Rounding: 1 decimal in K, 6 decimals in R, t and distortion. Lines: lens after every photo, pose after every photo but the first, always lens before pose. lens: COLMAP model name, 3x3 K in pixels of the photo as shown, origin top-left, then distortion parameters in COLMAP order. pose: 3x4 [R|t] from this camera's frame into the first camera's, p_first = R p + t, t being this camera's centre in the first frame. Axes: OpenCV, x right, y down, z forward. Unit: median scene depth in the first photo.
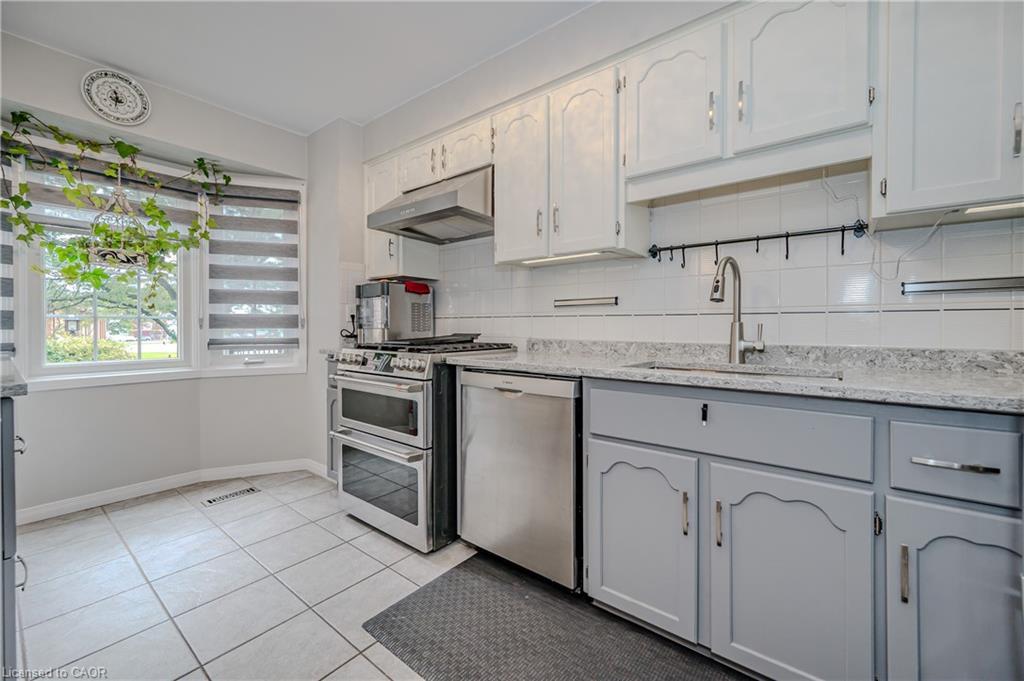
lens RADIAL K [[420.3, 0, 527.7], [0, 420.3, 331.2], [0, 0, 1]] dist [0.006720, 0.000006]
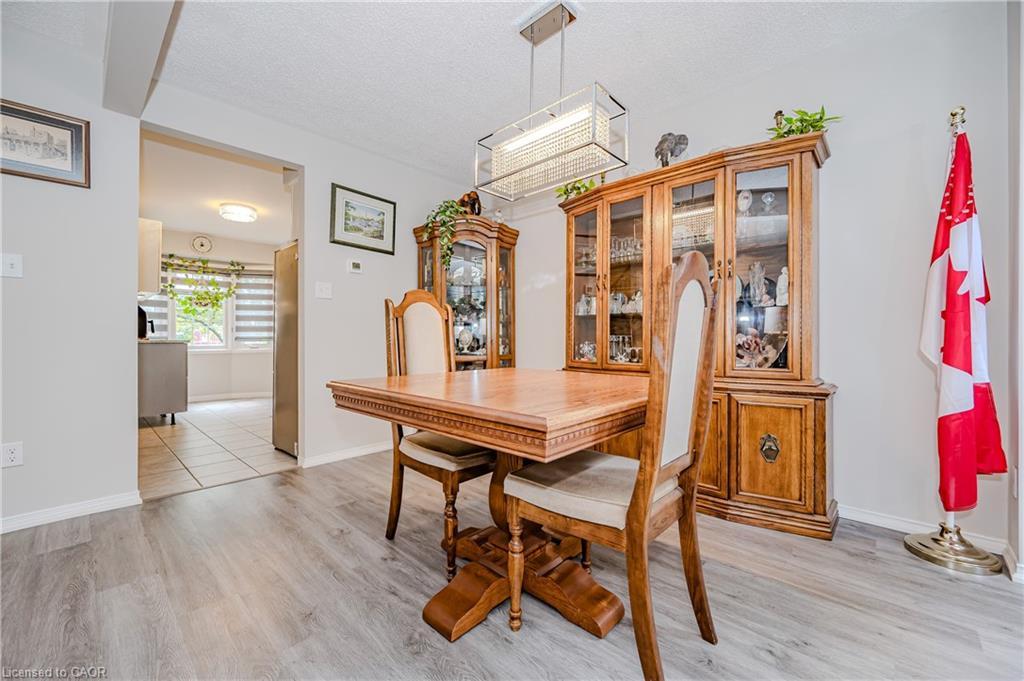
lens RADIAL K [[420.3, 0, 502.1], [0, 420.3, 339.1], [0, 0, 1]] dist [0.006720, 0.000006]
pose [[0.992868, -0.002767, -0.119190, 1.025743], [0.001347, 0.999927, -0.011991, 0.065340], [0.119215, 0.011745, 0.992799, -1.181386]]
